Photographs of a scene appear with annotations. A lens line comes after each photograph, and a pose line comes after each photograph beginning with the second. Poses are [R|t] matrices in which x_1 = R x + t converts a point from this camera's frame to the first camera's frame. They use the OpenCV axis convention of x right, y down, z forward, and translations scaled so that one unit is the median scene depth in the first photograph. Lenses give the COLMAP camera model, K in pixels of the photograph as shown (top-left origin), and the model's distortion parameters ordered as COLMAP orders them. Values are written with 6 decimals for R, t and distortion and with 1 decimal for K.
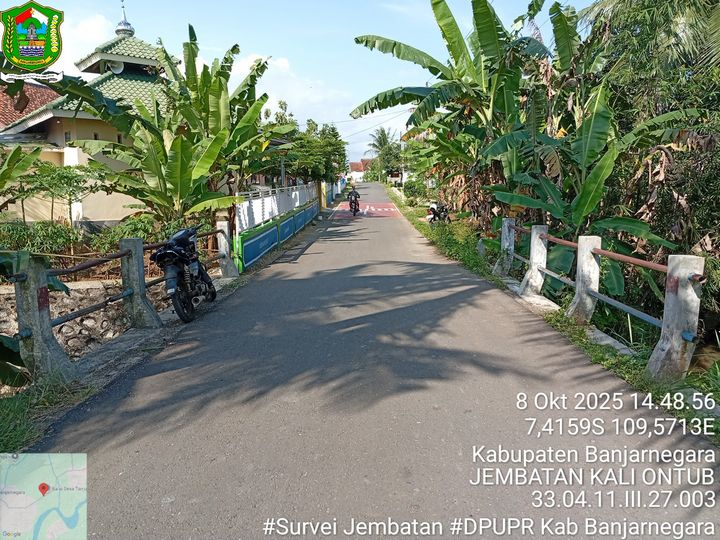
lens RADIAL K [[546.0, 0, 360.0], [0, 546.0, 270.0], [0, 0, 1]] dist [0.105162, -0.208390]
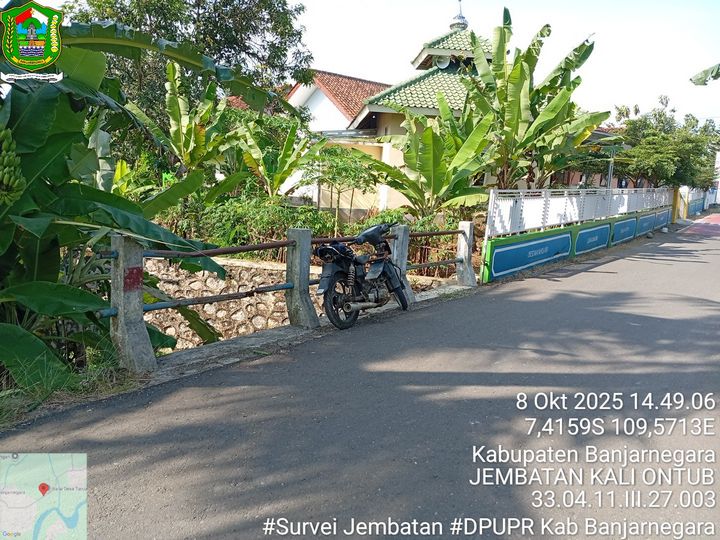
lens RADIAL K [[546.0, 0, 360.0], [0, 546.0, 270.0], [0, 0, 1]] dist [0.105162, -0.208390]
pose [[0.803916, 0.139946, -0.578043, 0.090317], [-0.139856, 0.989150, 0.044970, -0.018793], [0.578065, 0.044691, 0.814766, 0.130481]]
